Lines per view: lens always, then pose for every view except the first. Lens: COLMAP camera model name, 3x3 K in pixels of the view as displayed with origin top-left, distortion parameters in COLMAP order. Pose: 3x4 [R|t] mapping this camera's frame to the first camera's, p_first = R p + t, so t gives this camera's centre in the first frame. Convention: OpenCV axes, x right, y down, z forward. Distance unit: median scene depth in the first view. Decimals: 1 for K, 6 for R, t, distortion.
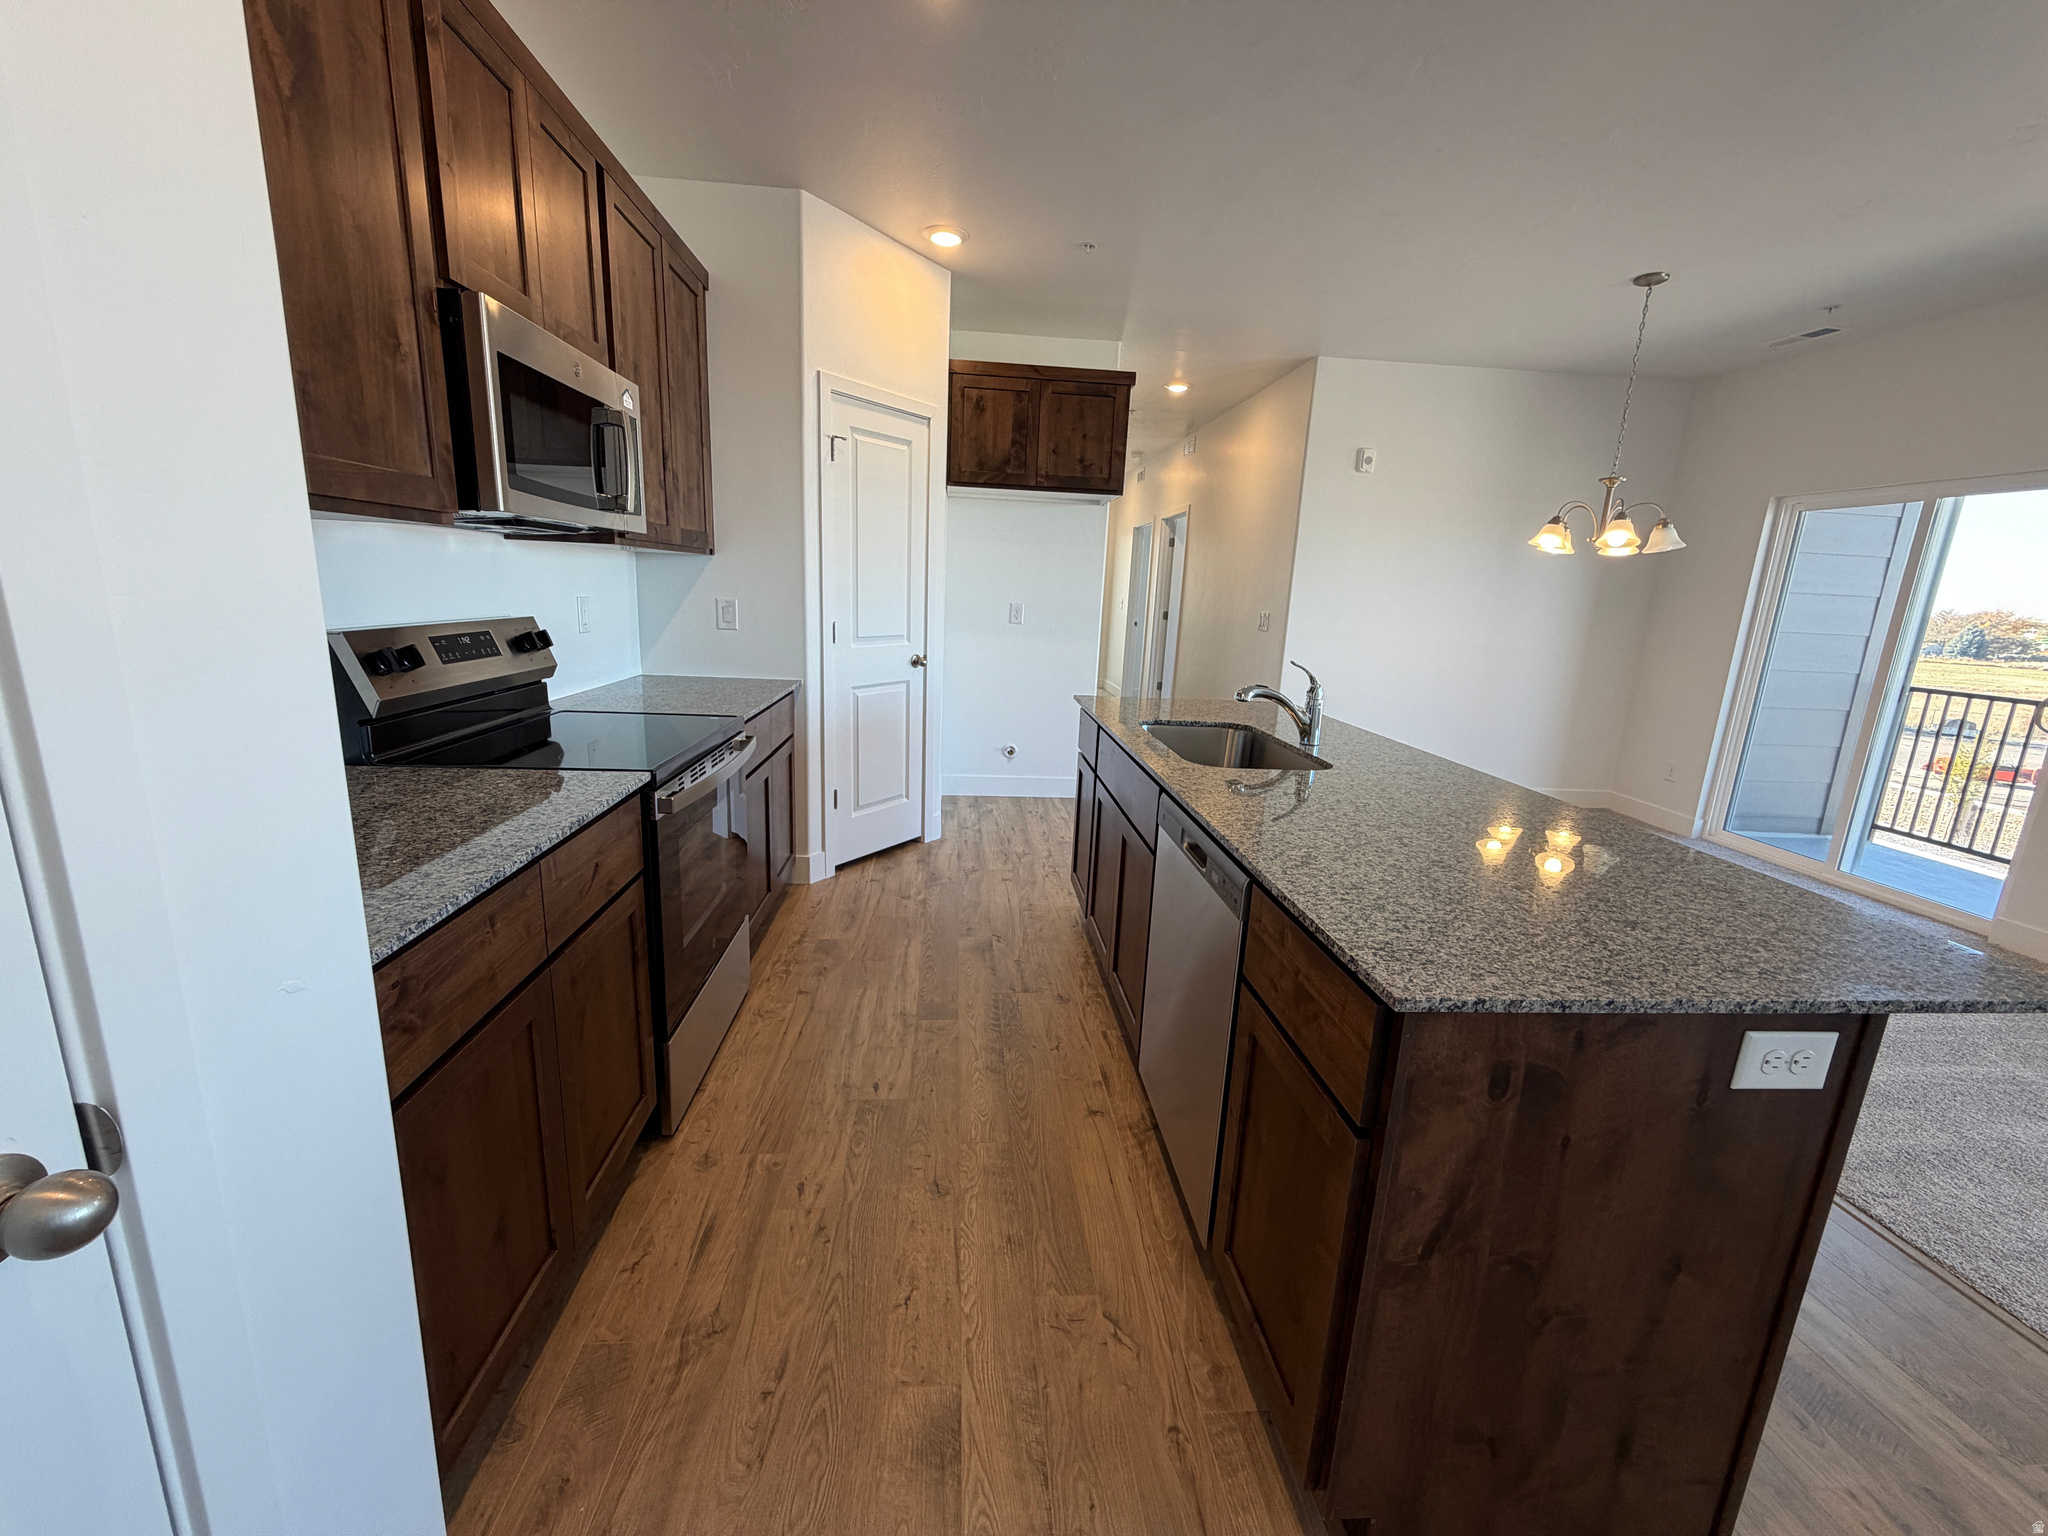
lens RADIAL K [[812.8, 0, 1019.7], [0, 812.8, 766.4], [0, 0, 1]] dist [-0.000787, -0.000202]
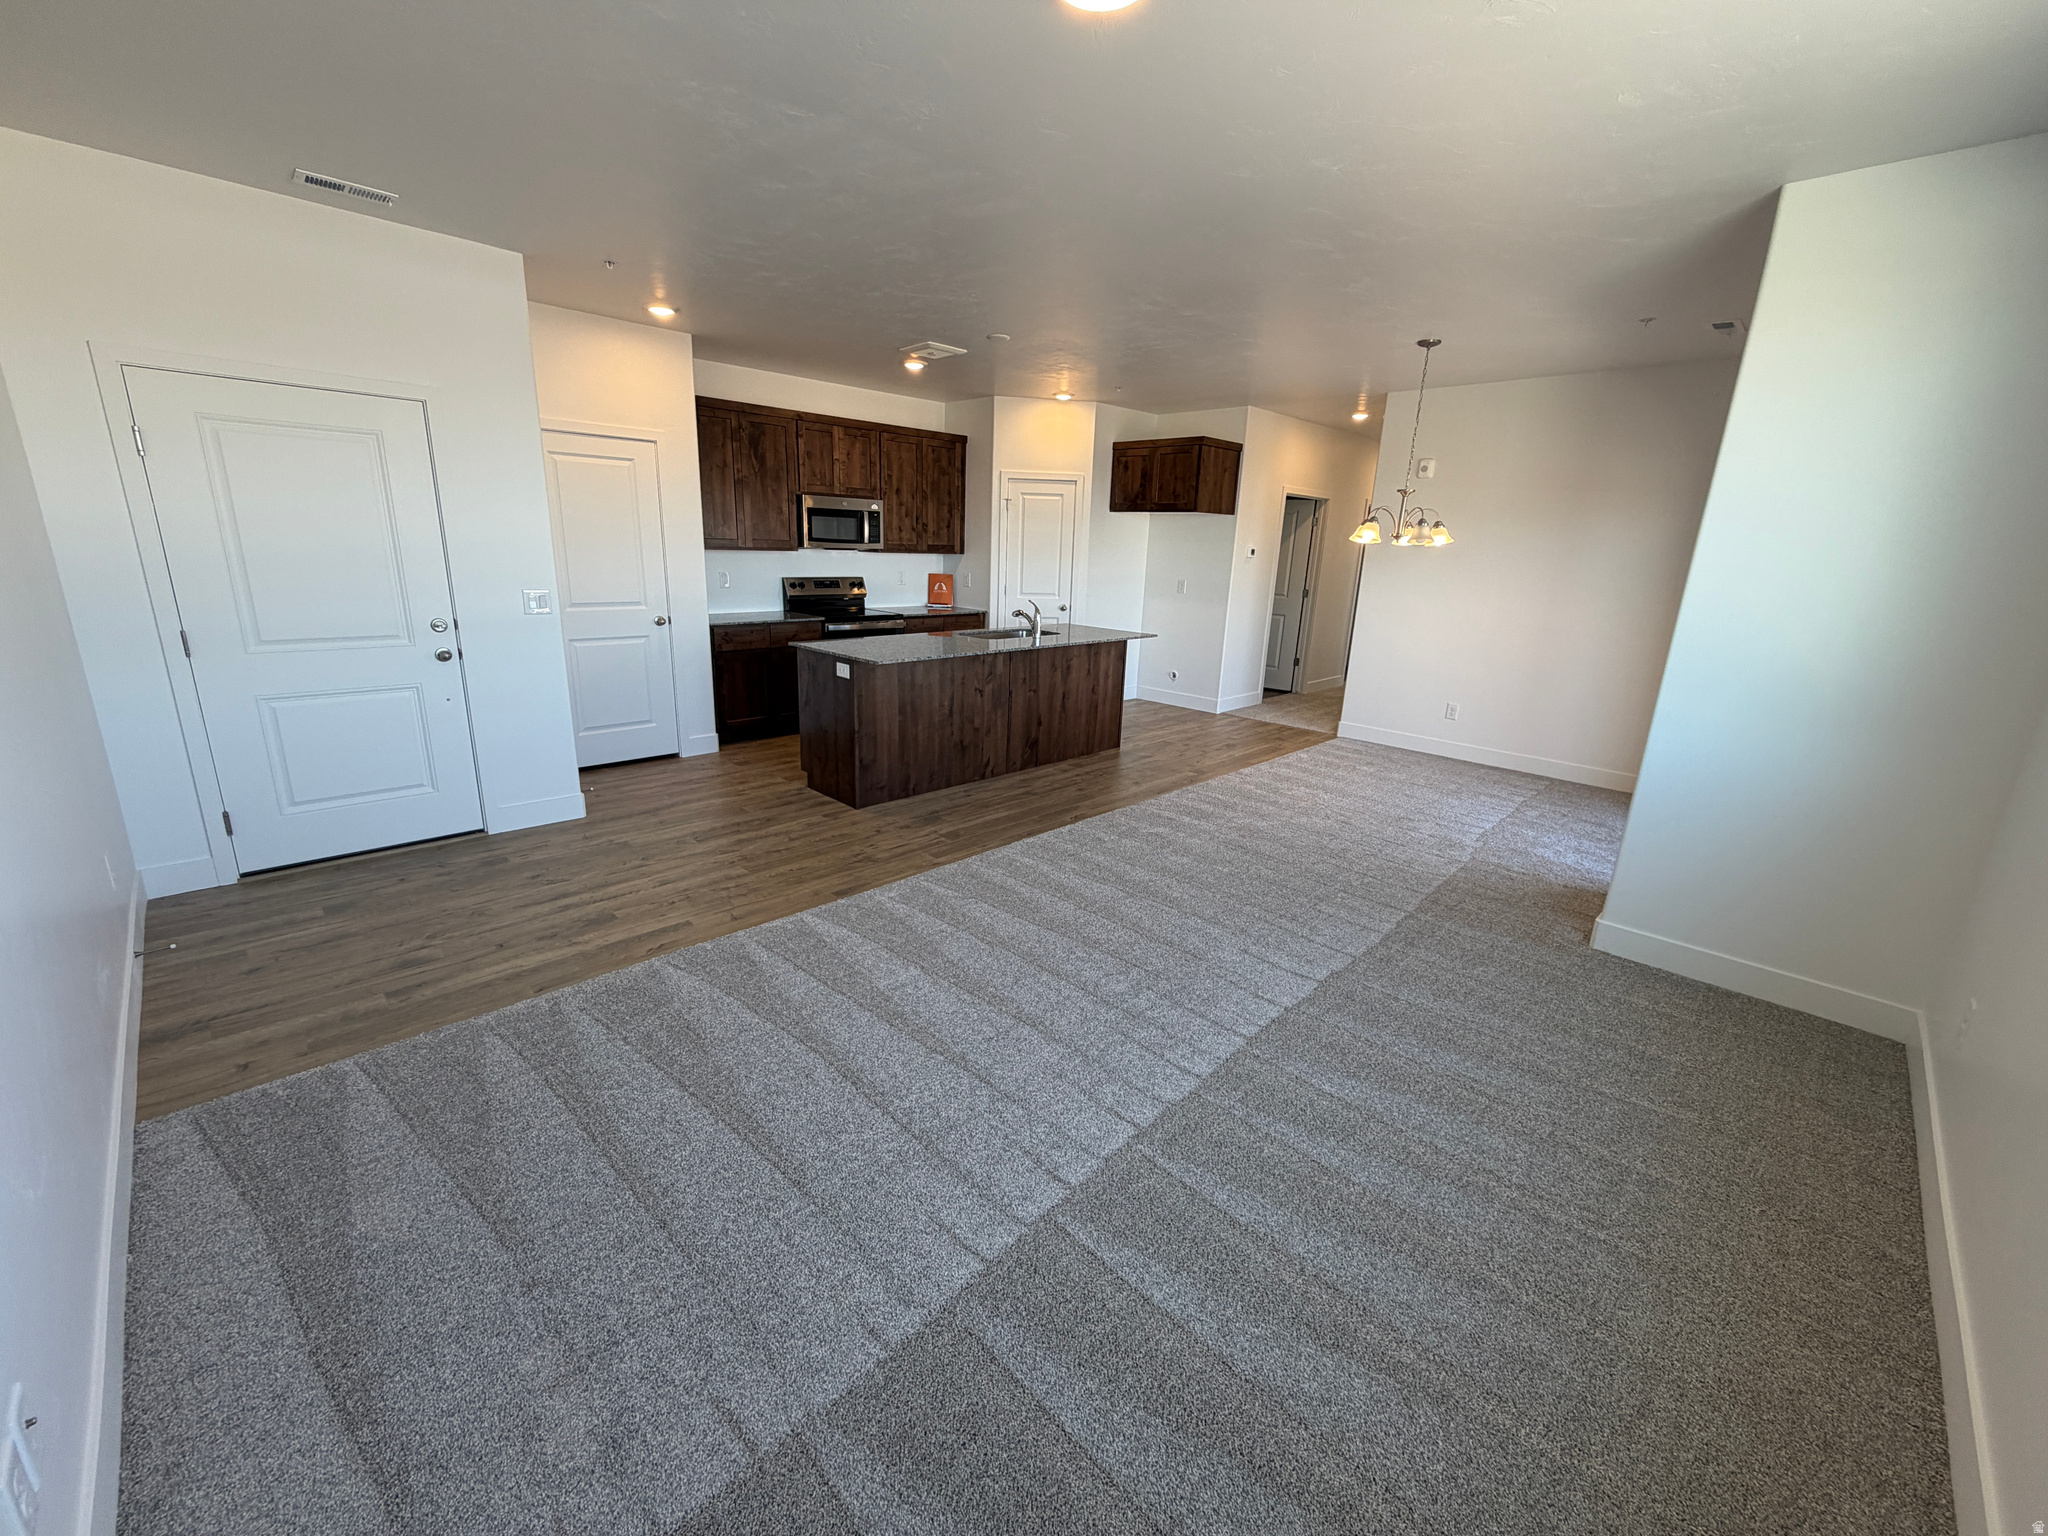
lens RADIAL K [[812.8, 0, 1019.7], [0, 812.8, 766.4], [0, 0, 1]] dist [-0.000787, -0.000202]
pose [[0.646920, 0.184001, -0.740026, 1.457984], [-0.171217, 0.980722, 0.094172, 0.084036], [0.743088, 0.065783, 0.665953, -0.365970]]
